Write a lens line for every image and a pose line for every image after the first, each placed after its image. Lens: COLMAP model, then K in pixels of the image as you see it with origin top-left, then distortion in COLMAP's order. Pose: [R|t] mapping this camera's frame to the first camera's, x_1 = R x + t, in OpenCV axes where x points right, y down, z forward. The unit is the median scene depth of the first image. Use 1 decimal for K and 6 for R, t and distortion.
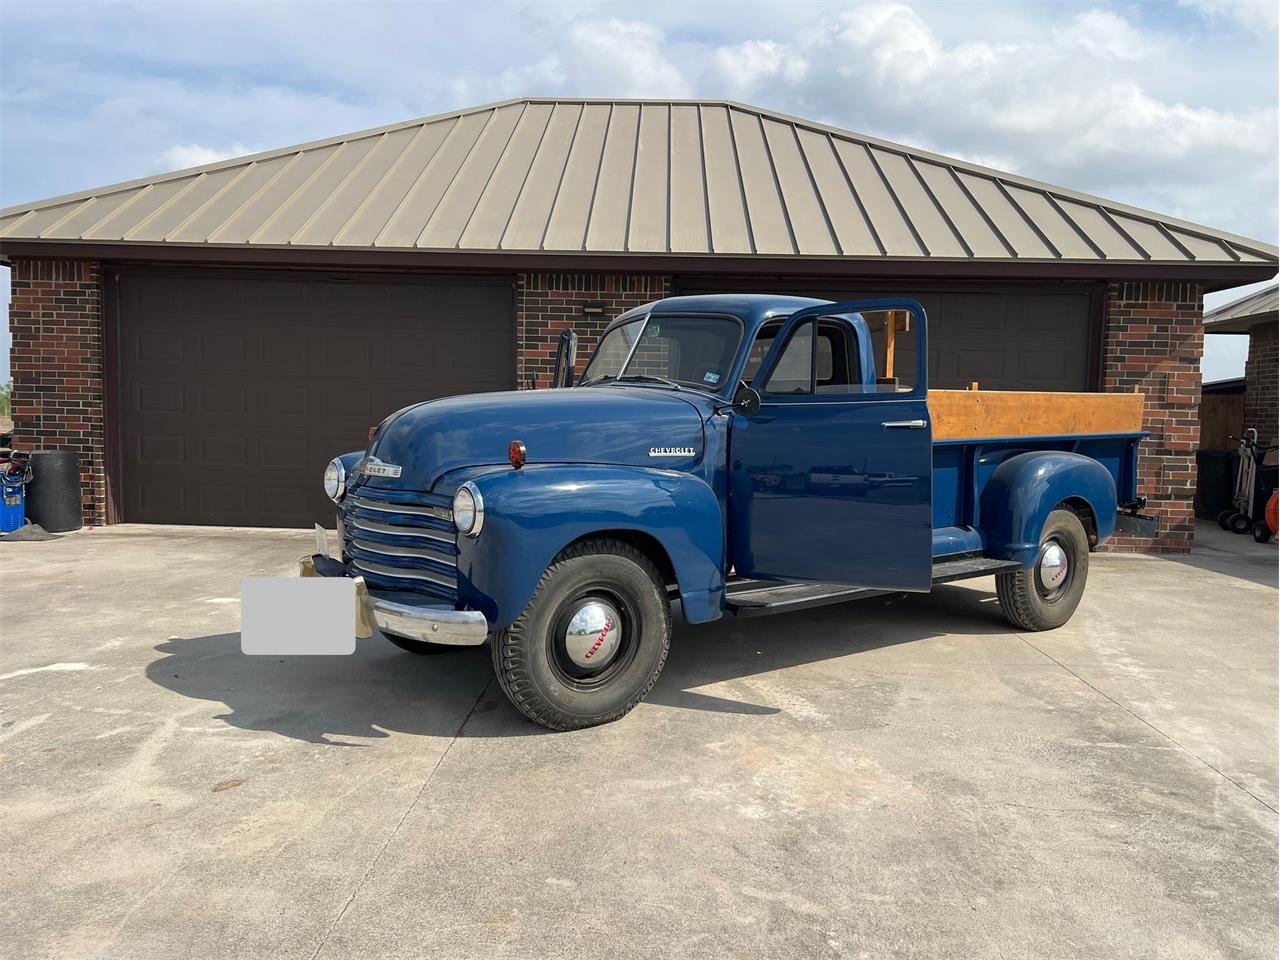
lens RADIAL K [[968.0, 0, 625.9], [0, 968.0, 485.2], [0, 0, 1]] dist [0.046218, -0.058556]
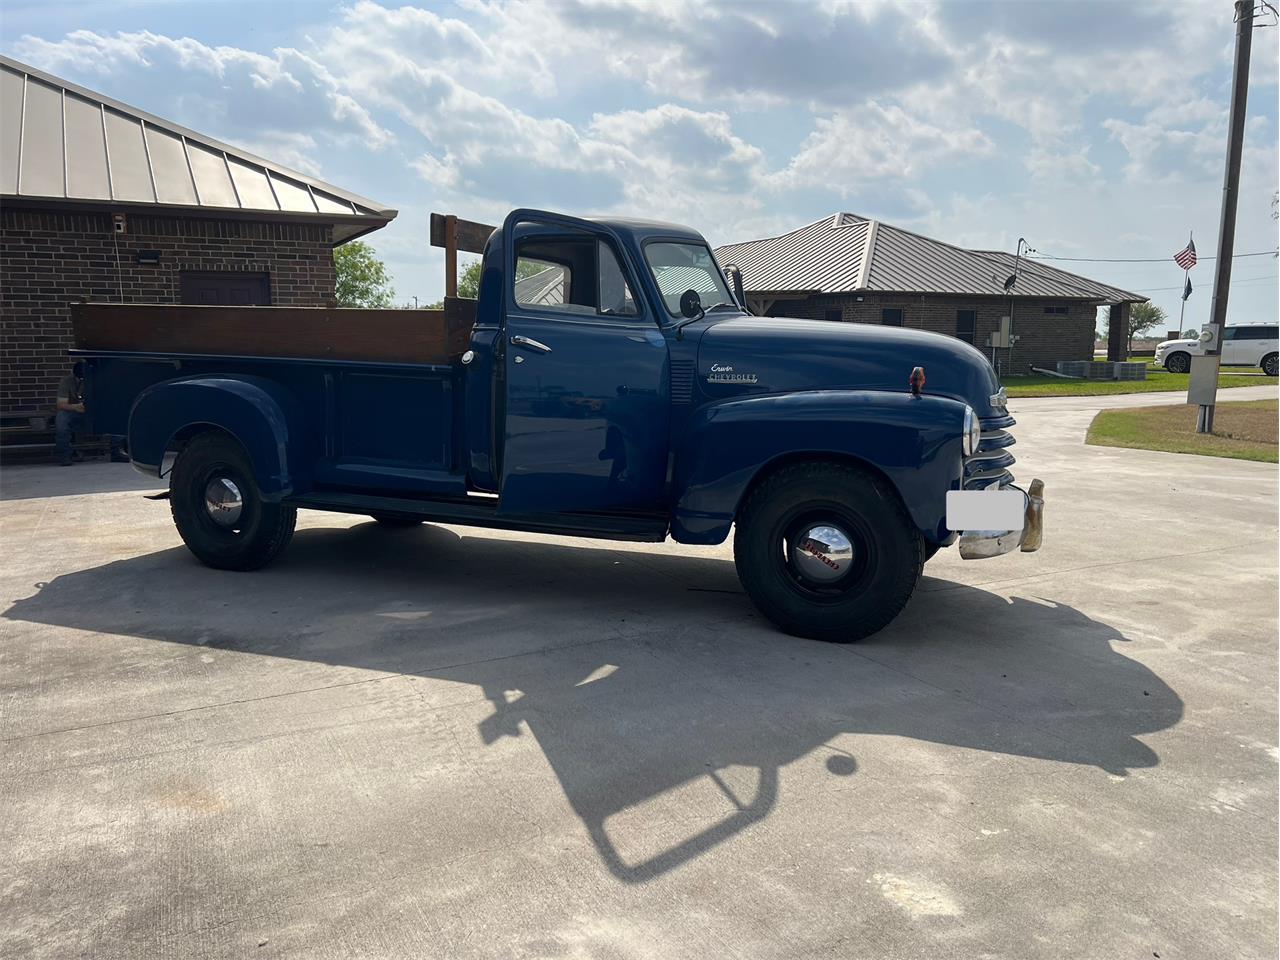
lens RADIAL K [[977.0, 0, 640.0], [0, 977.0, 480.0], [0, 0, 1]] dist [0.048698, -0.055423]
pose [[-0.528854, -0.142665, 0.836636, -0.955672], [0.048304, 0.979113, 0.197495, -0.161637], [-0.847337, 0.144859, -0.510916, 1.862968]]
